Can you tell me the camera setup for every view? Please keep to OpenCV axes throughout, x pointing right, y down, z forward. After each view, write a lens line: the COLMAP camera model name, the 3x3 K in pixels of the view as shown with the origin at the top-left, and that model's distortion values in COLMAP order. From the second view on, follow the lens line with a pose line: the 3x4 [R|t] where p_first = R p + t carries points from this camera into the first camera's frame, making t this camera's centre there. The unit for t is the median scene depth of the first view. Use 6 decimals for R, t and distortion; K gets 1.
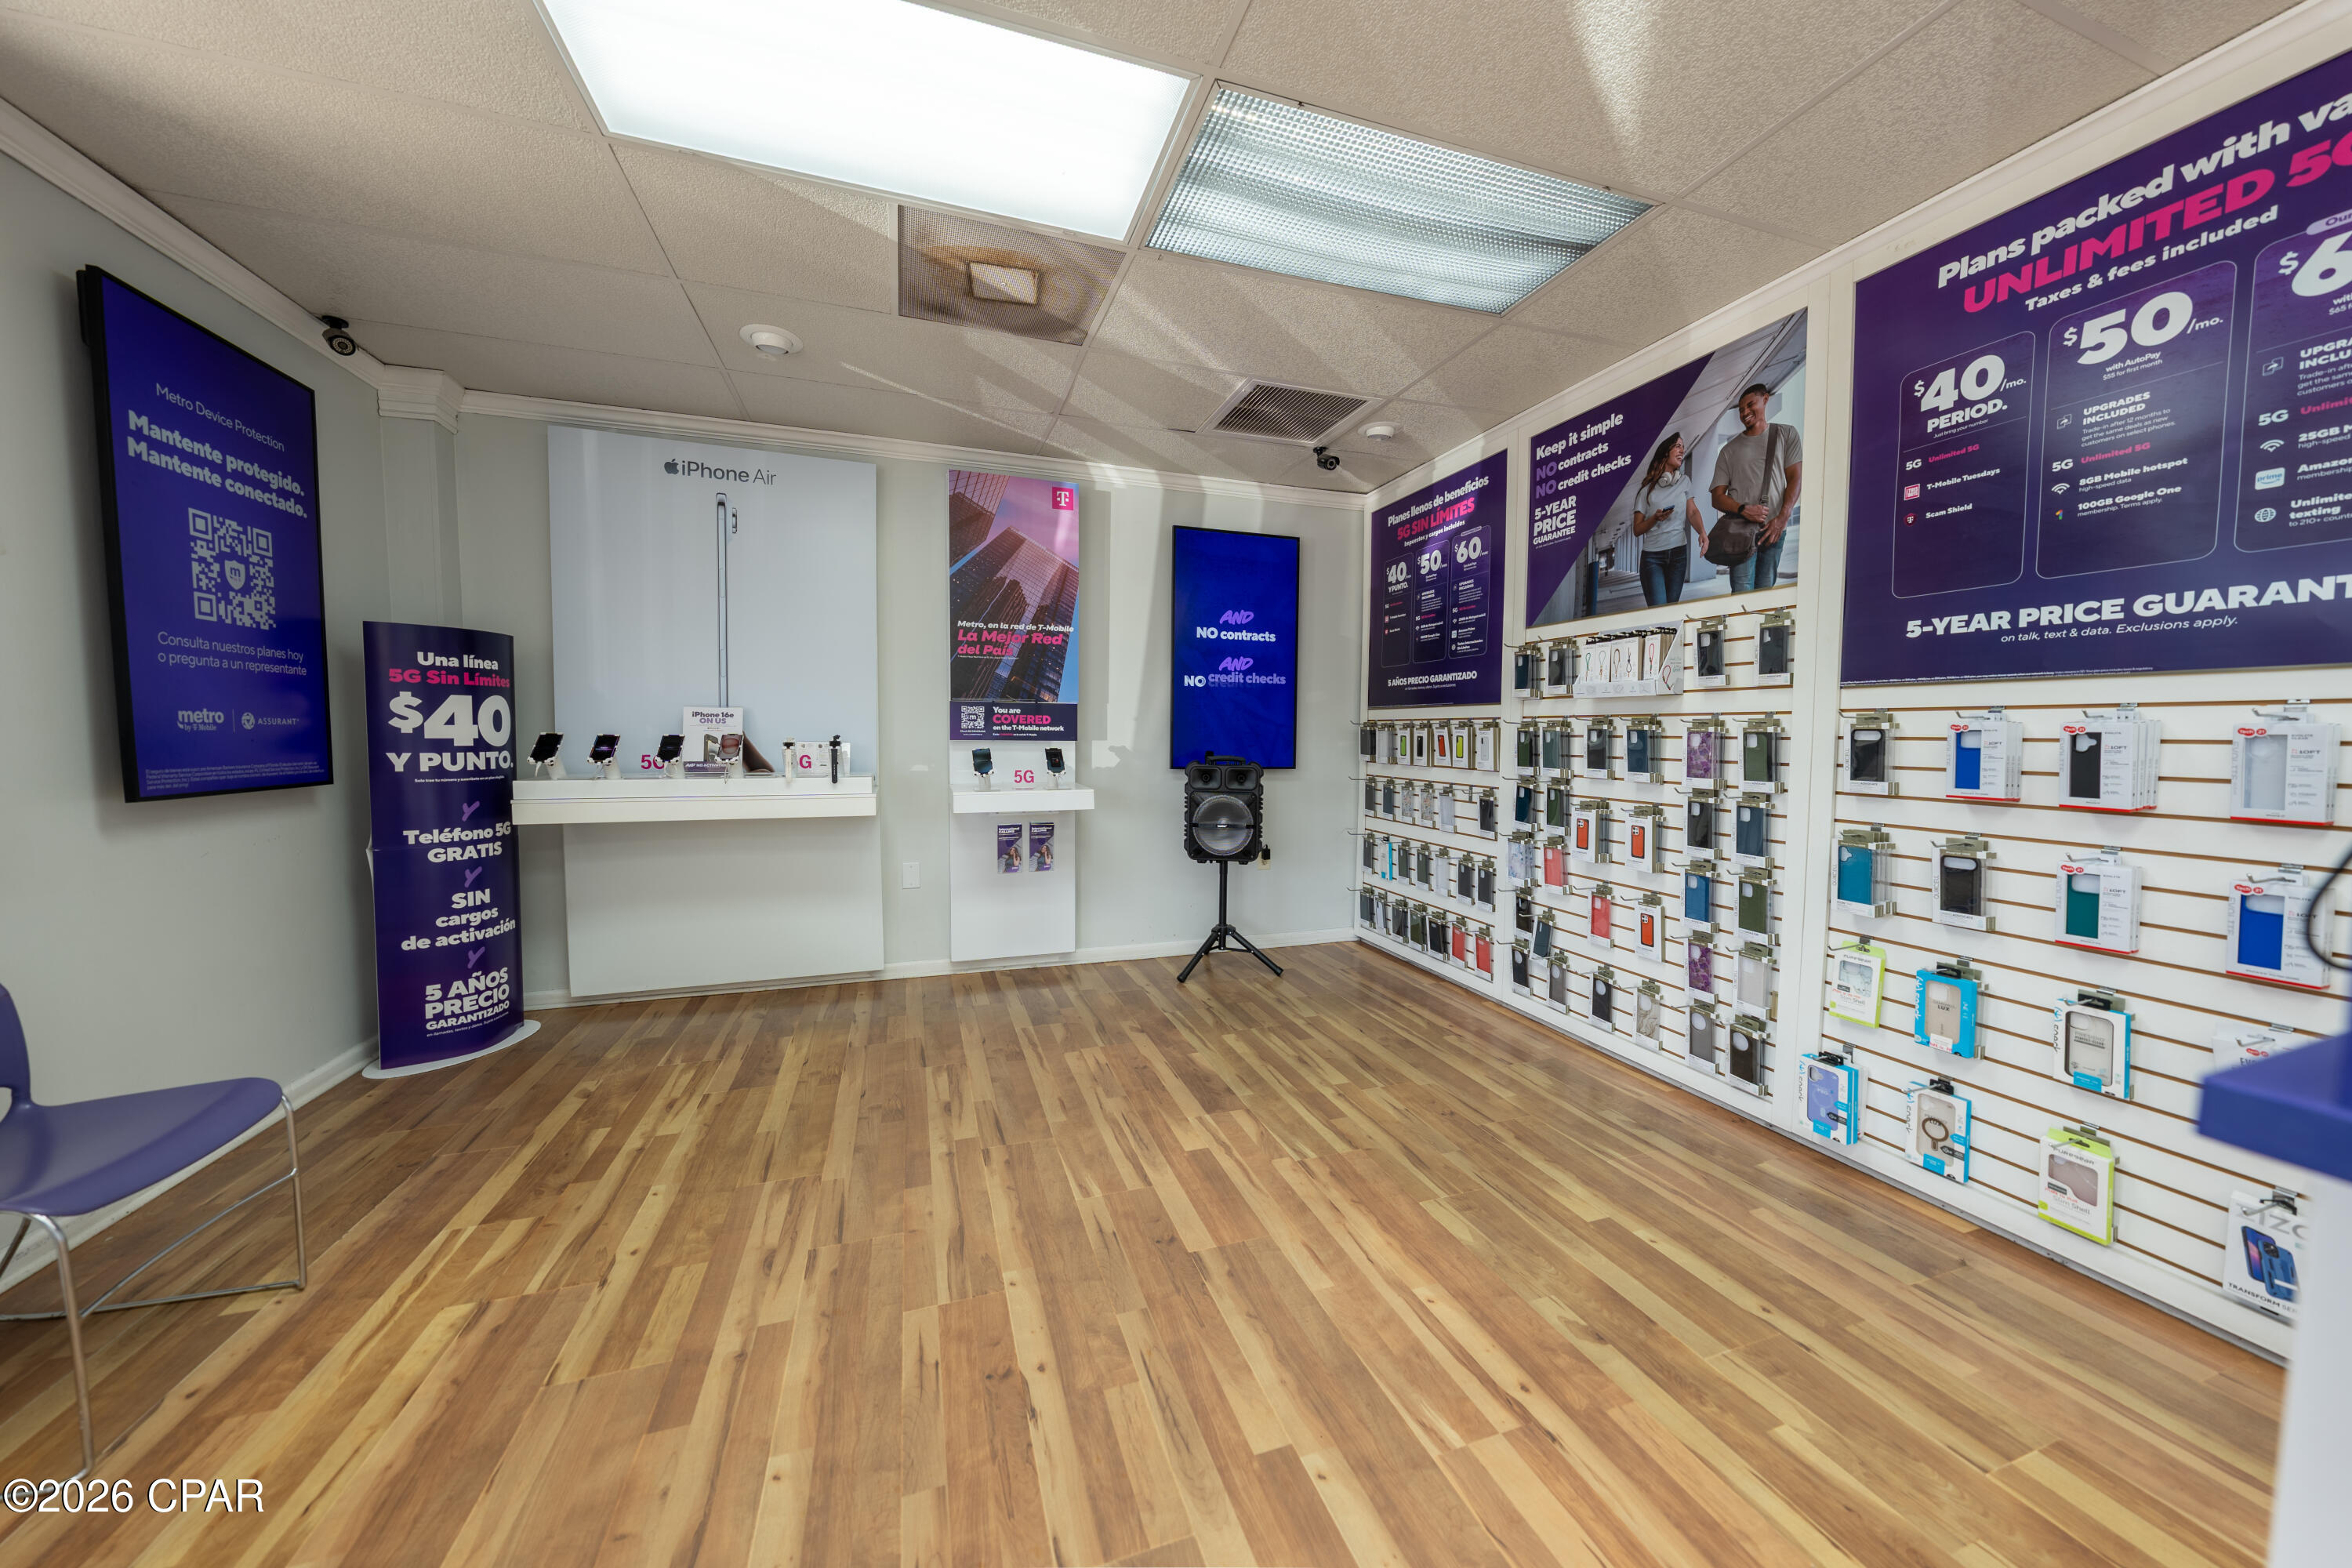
lens RADIAL K [[797.7, 0, 1180.5], [0, 797.7, 773.9], [0, 0, 1]] dist [-0.000977, 0.000392]
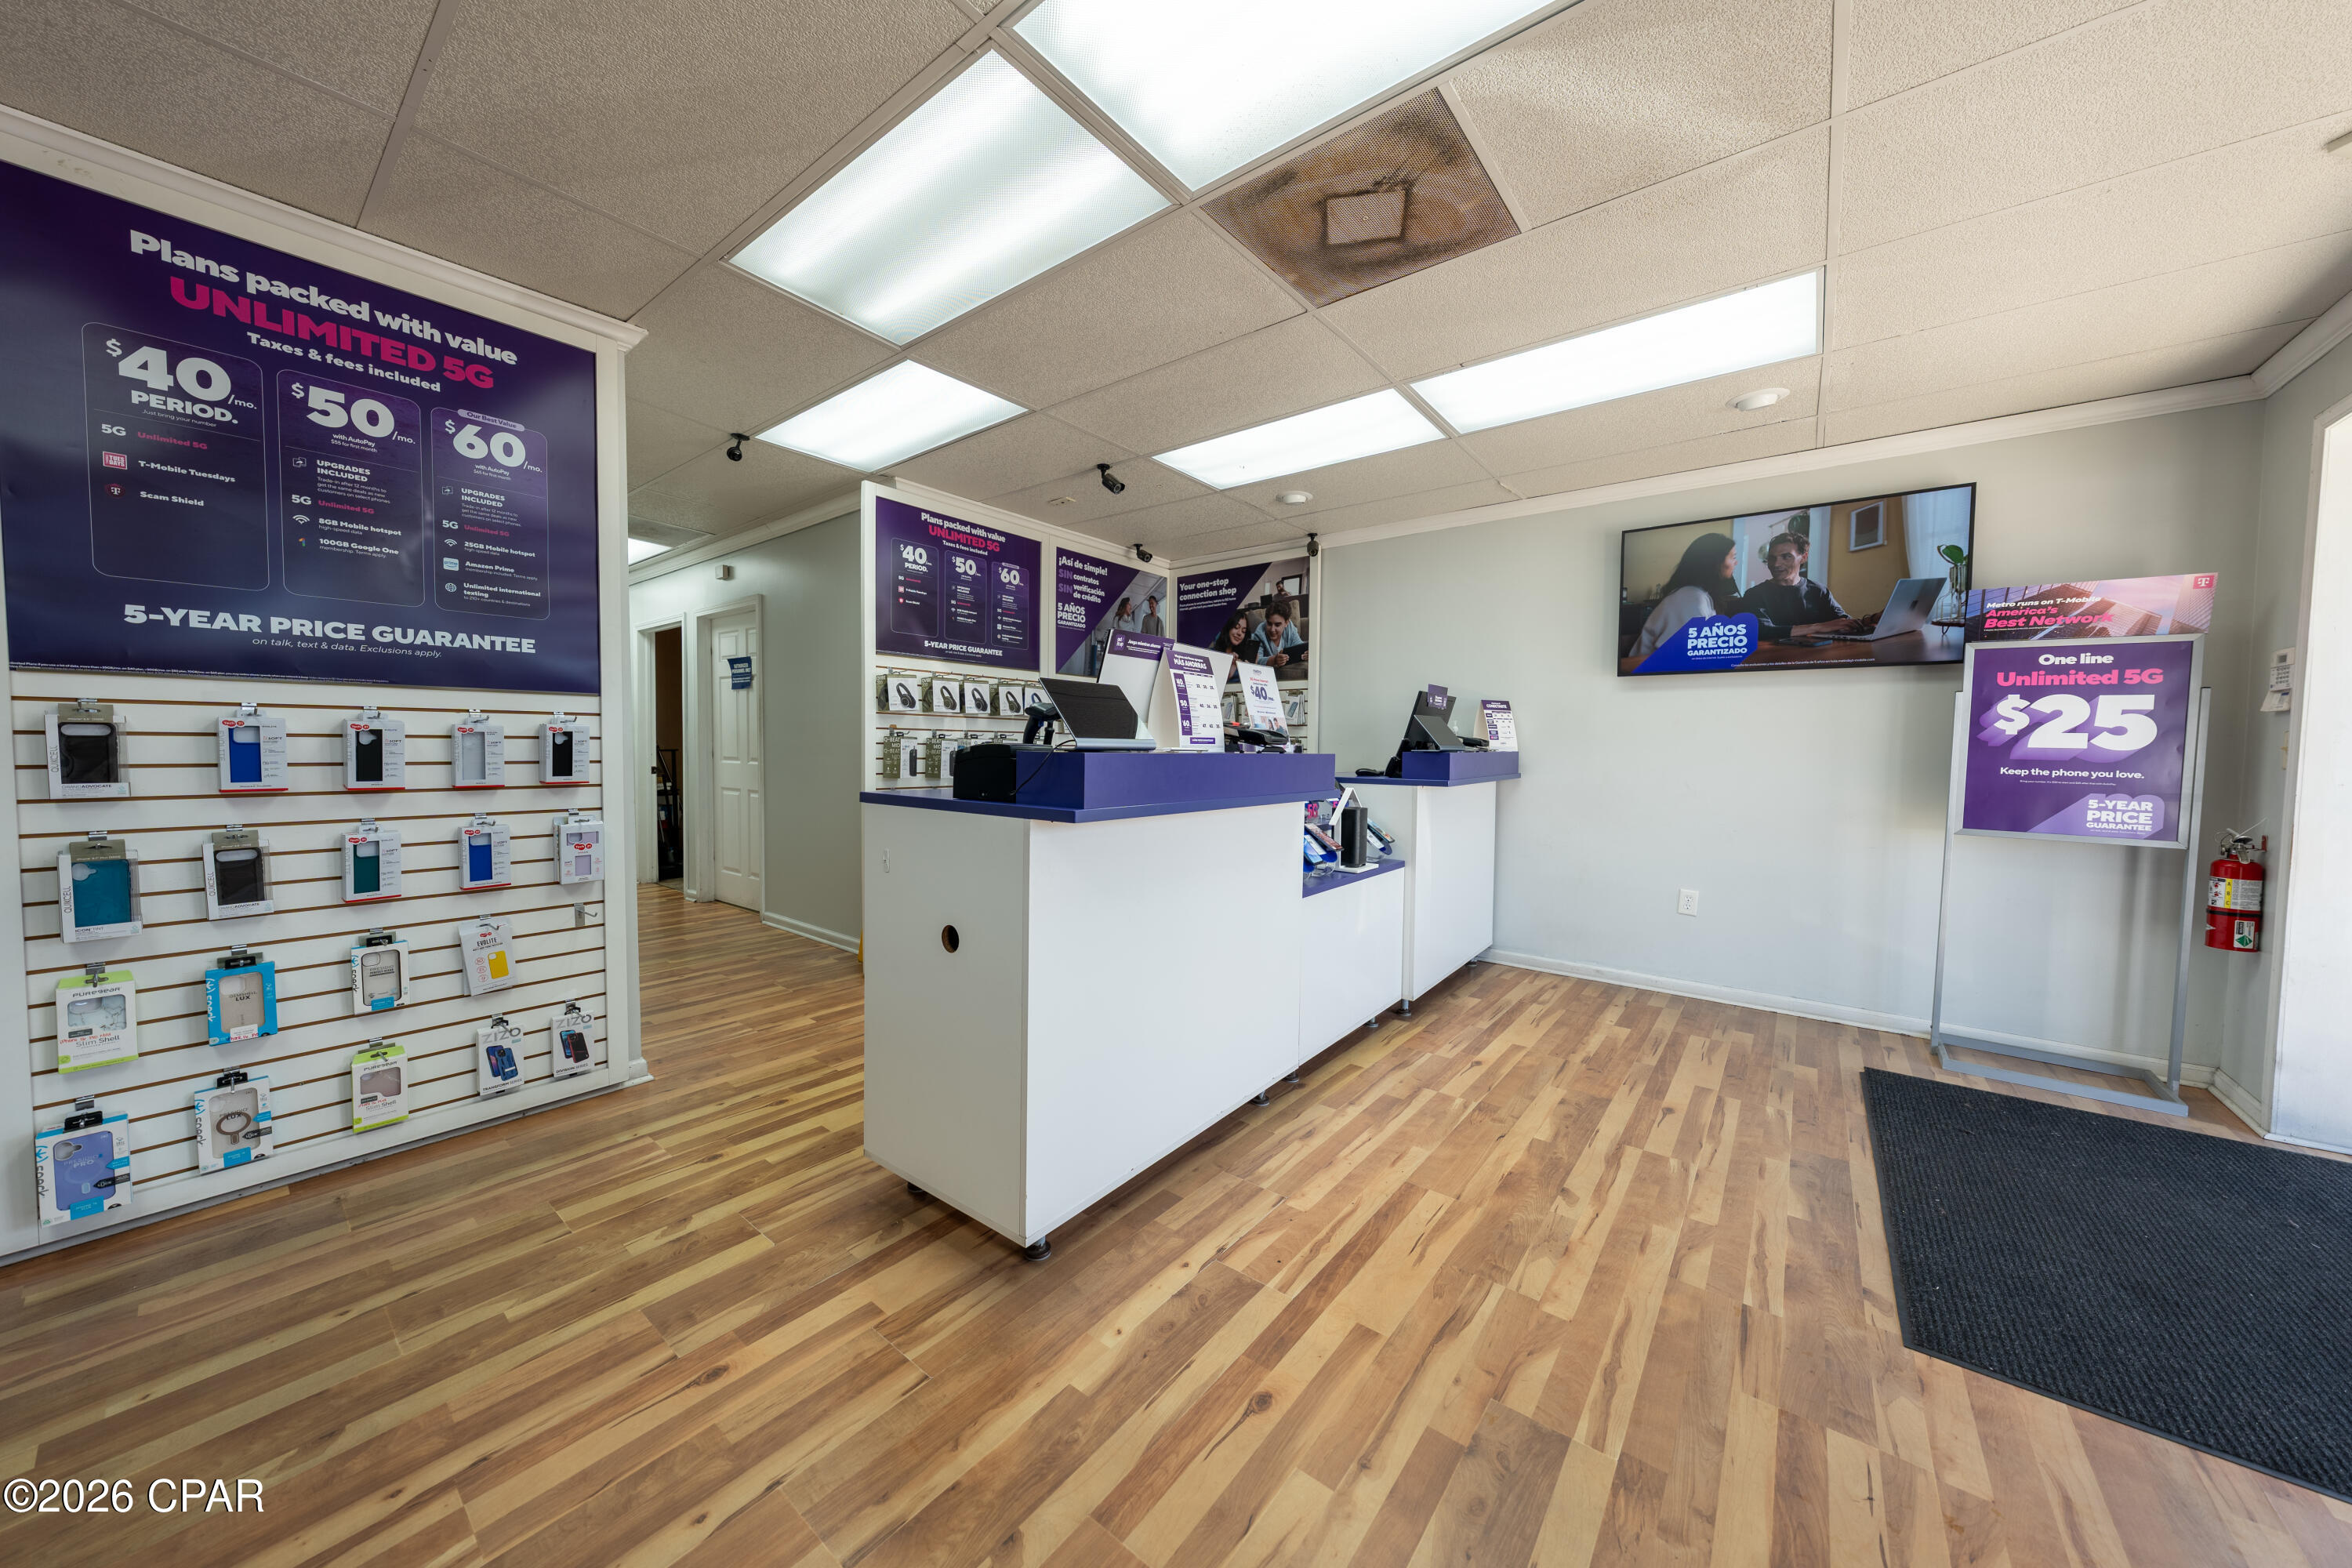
lens RADIAL K [[790.0, 0, 1183.9], [0, 790.0, 767.0], [0, 0, 1]] dist [-0.002312, -0.000010]
pose [[-0.543351, -0.040814, 0.838513, -0.596847], [0.030275, 0.997215, 0.068156, -0.037760], [-0.838960, 0.062419, -0.540602, 0.582694]]
